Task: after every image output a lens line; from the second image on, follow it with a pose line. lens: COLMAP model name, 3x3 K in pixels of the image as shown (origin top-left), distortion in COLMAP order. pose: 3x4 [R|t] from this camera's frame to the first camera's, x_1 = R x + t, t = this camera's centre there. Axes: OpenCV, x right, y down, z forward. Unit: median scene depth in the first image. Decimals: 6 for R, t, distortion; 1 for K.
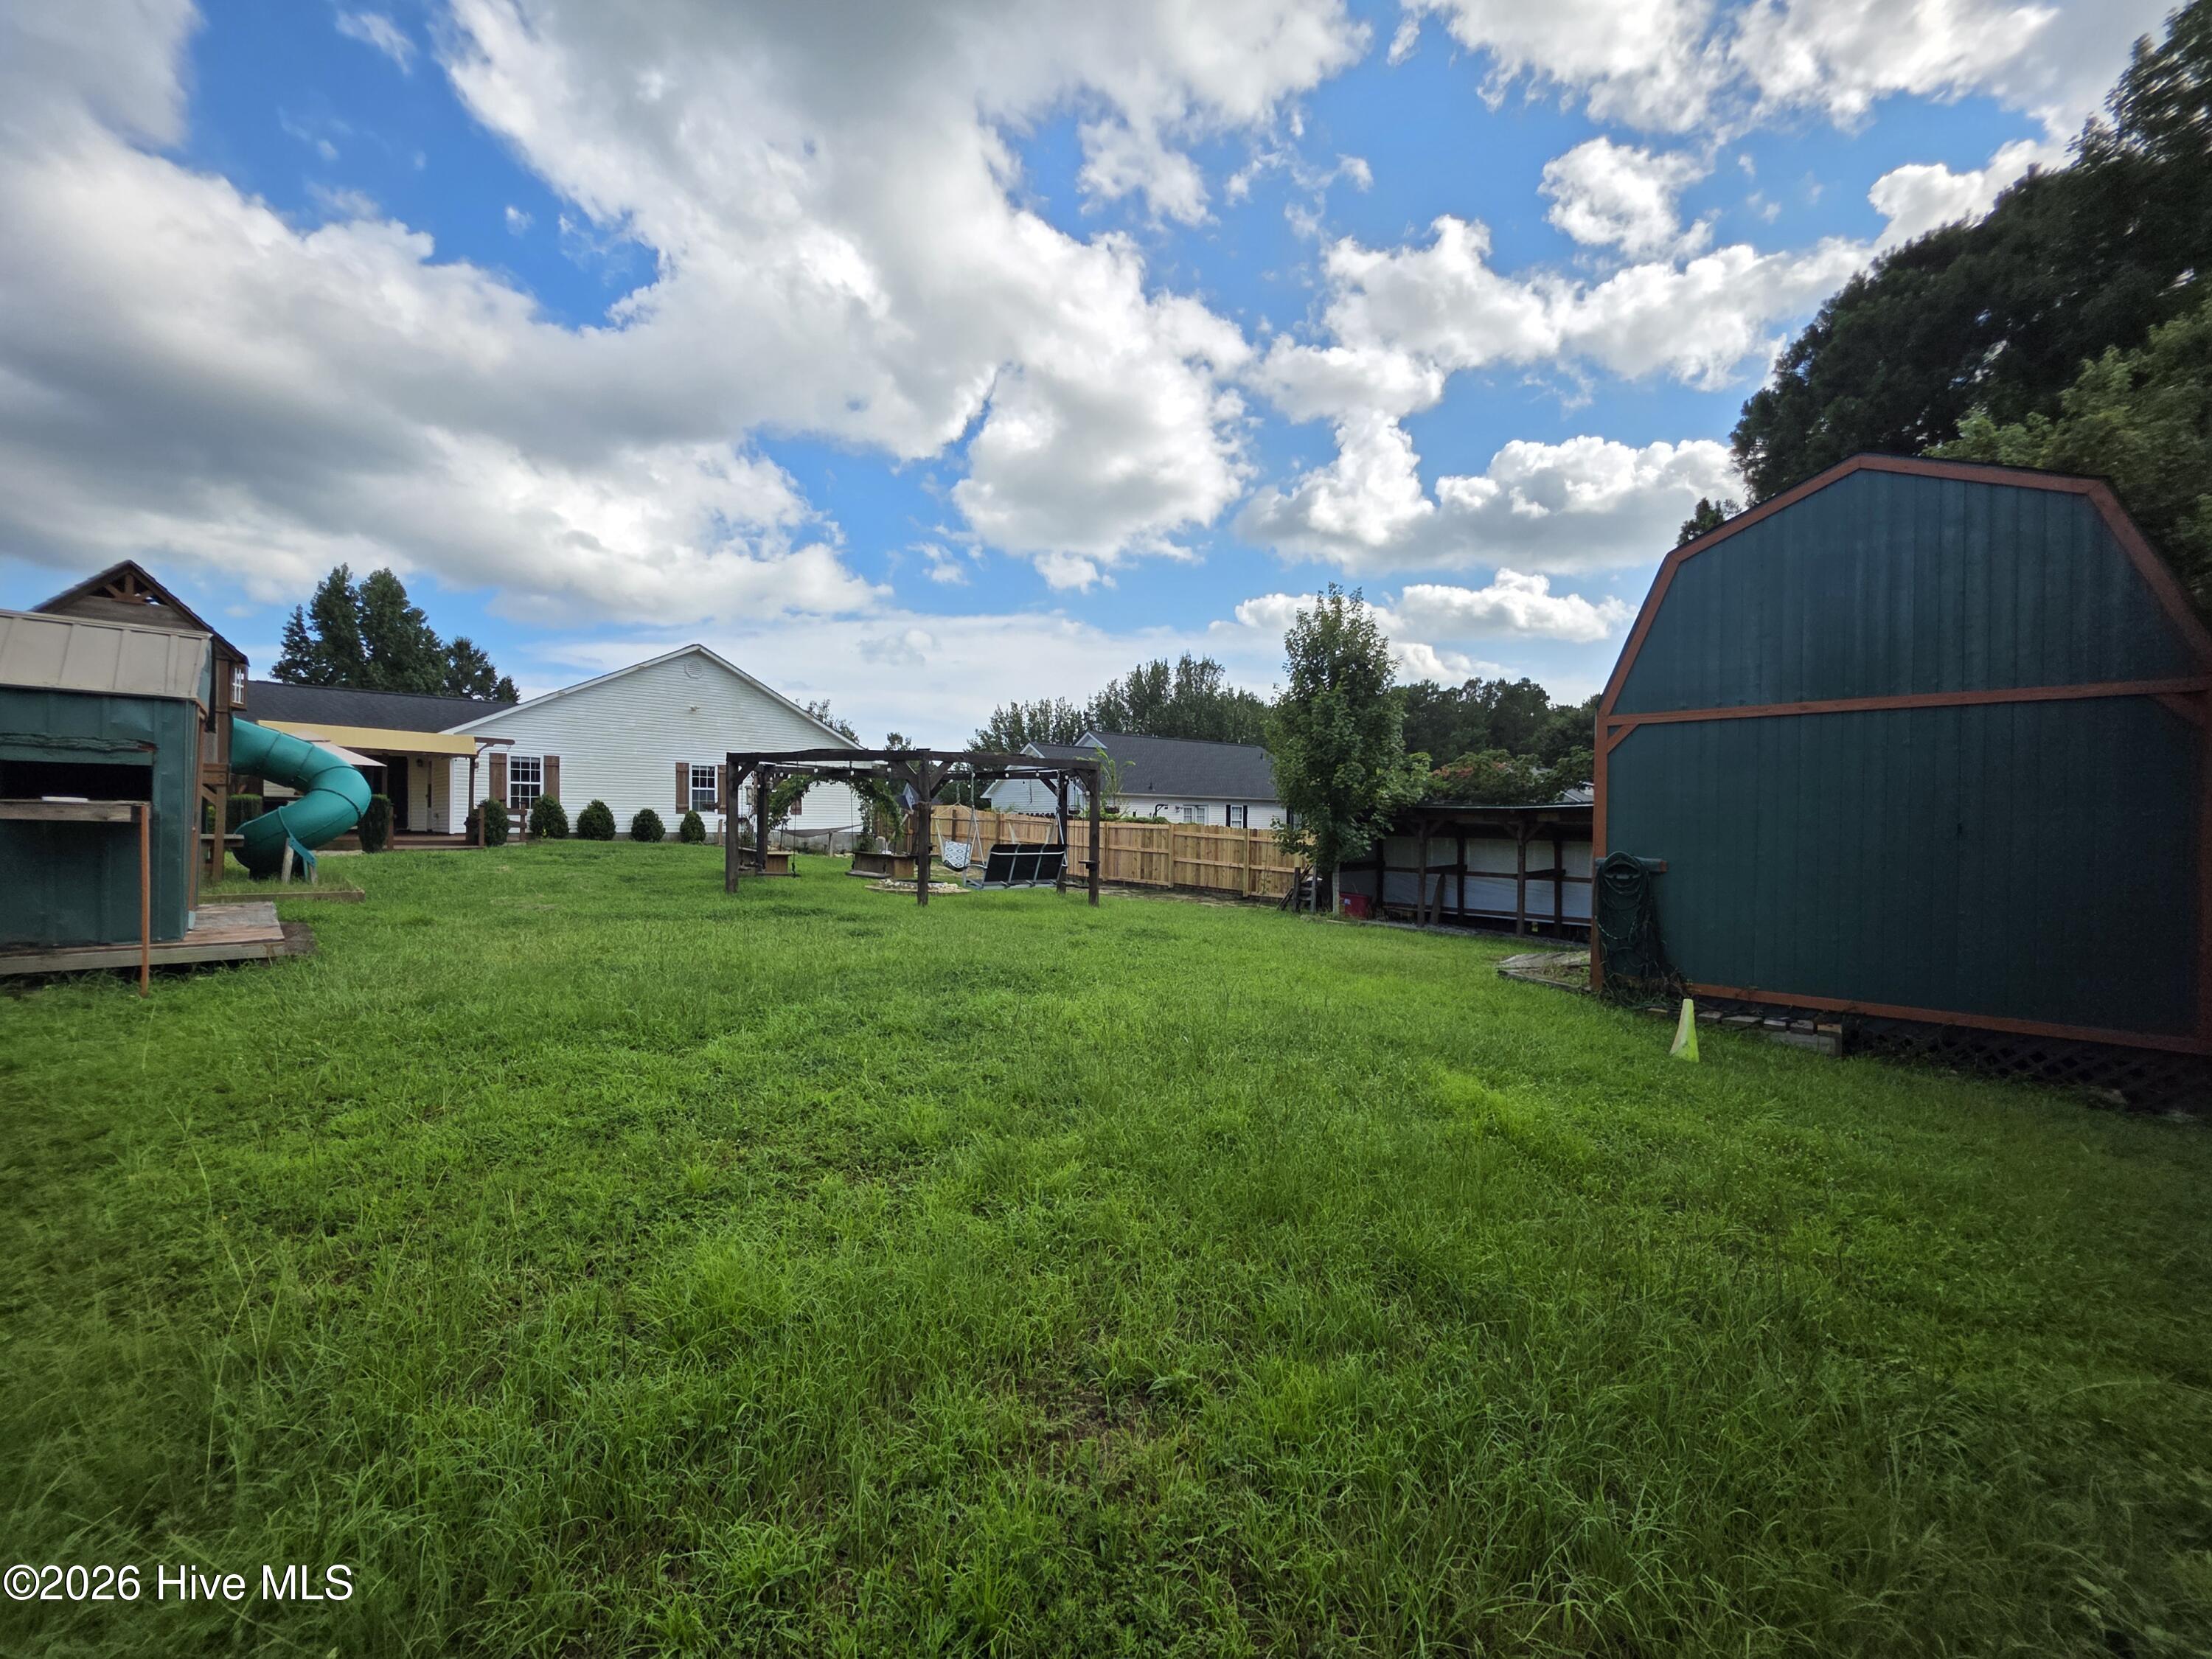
lens RADIAL K [[882.7, 0, 1112.5], [0, 882.7, 835.5], [0, 0, 1]] dist [-0.001258, 0.001167]
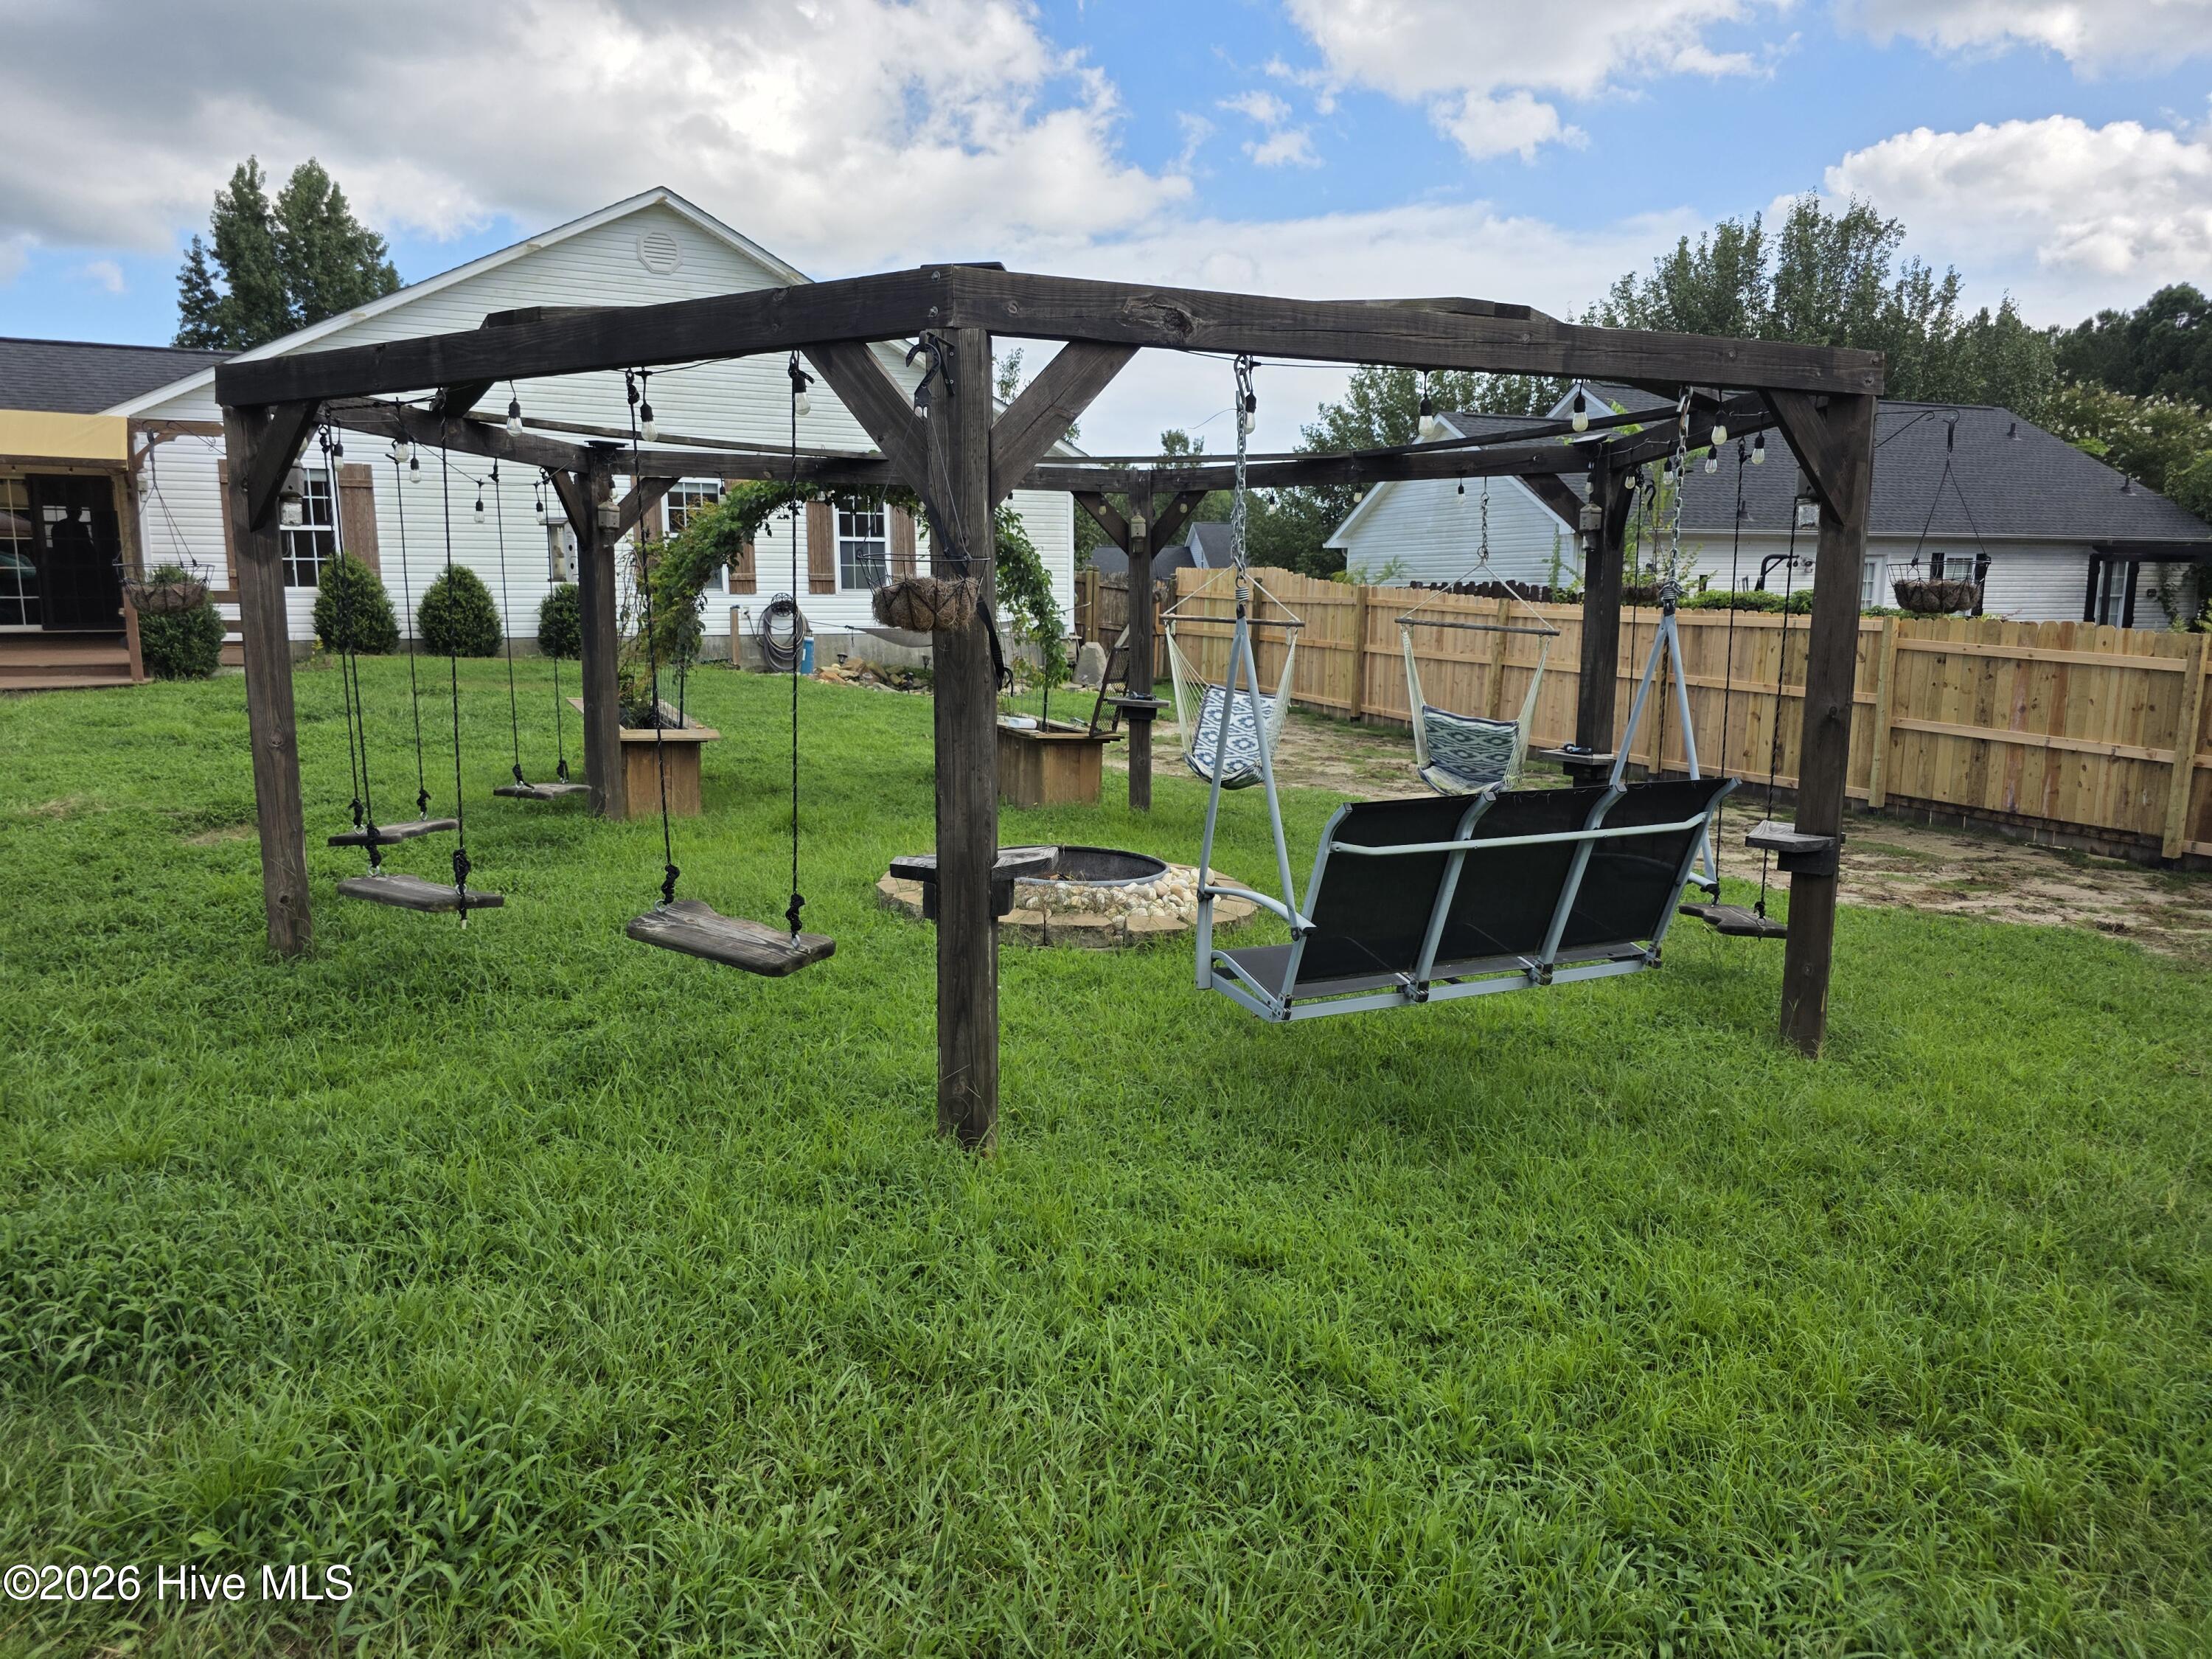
lens RADIAL K [[1473.3, 0, 1101.2], [0, 1473.3, 842.6], [0, 0, 1]] dist [0.031321, -0.038510]
pose [[0.955117, 0.042138, -0.293216, -0.046540], [0.003808, 0.988002, 0.154392, -0.014949], [0.296204, -0.148579, 0.943498, 0.346806]]
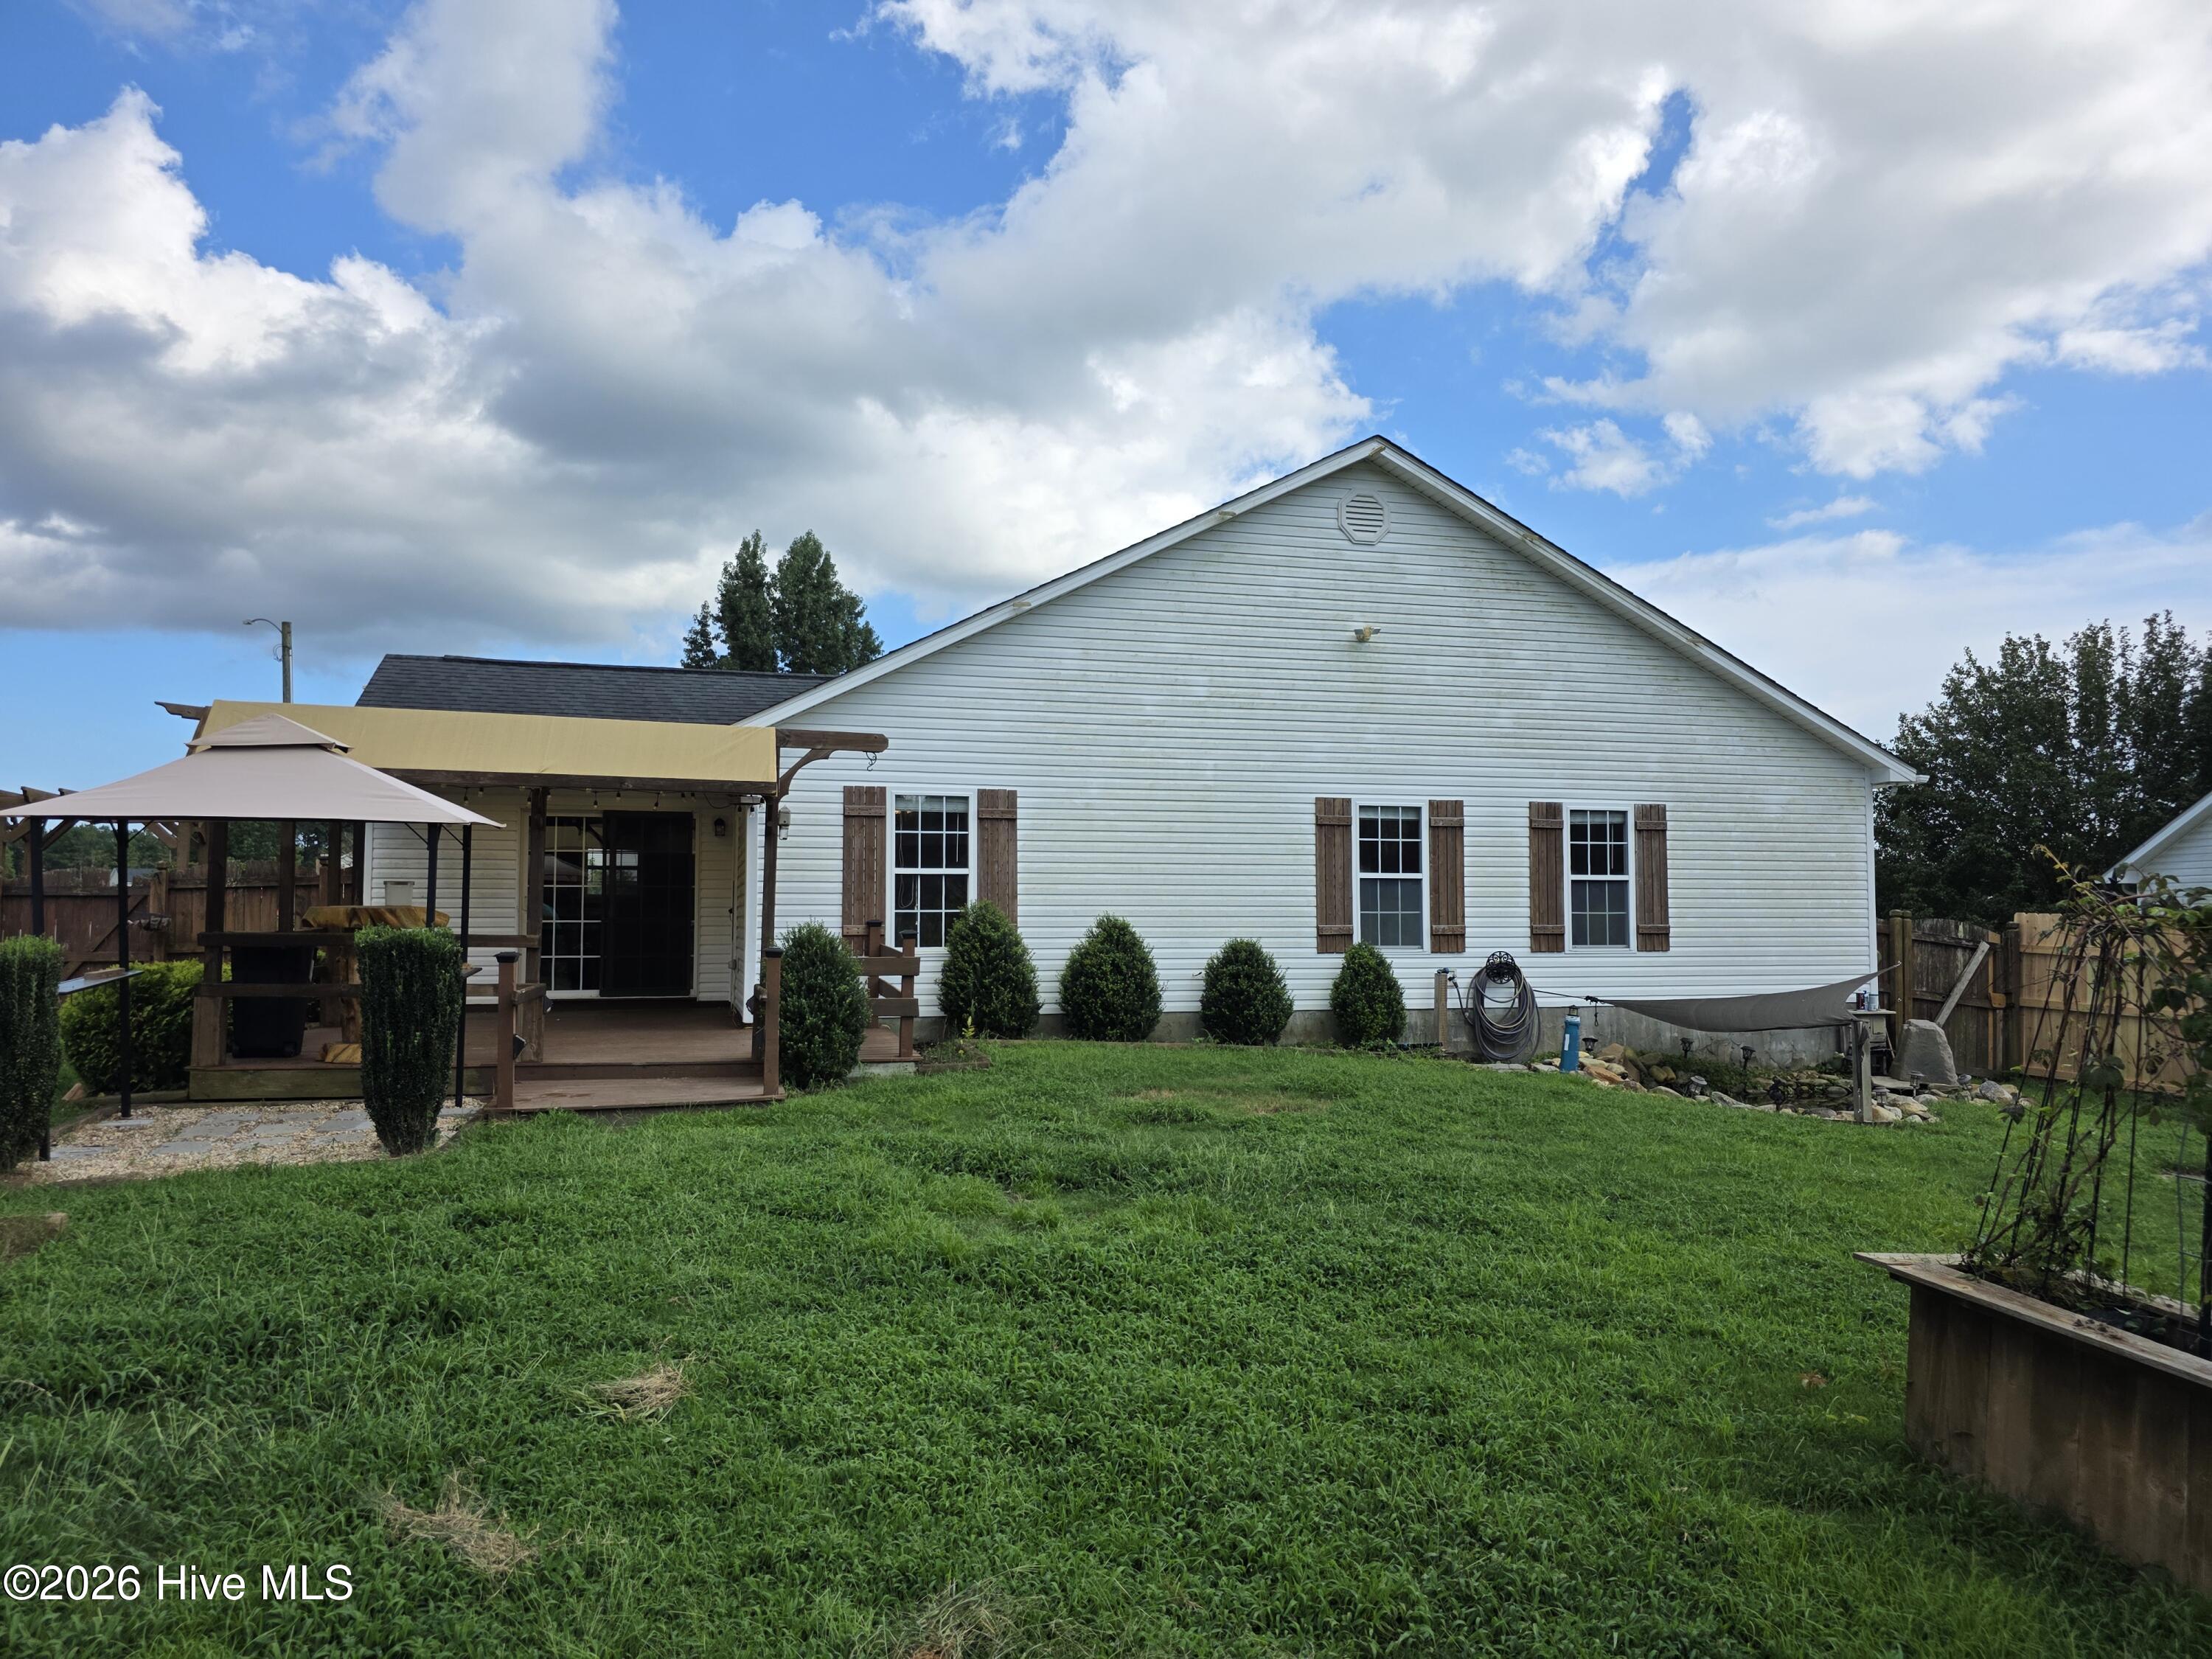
lens RADIAL K [[1473.3, 0, 1100.0], [0, 1473.3, 846.7], [0, 0, 1]] dist [0.031321, -0.038510]
pose [[0.860812, -0.034721, -0.507737, -0.284594], [0.000348, 0.997710, -0.067638, -0.027218], [0.508922, 0.058047, 0.858853, 0.484494]]
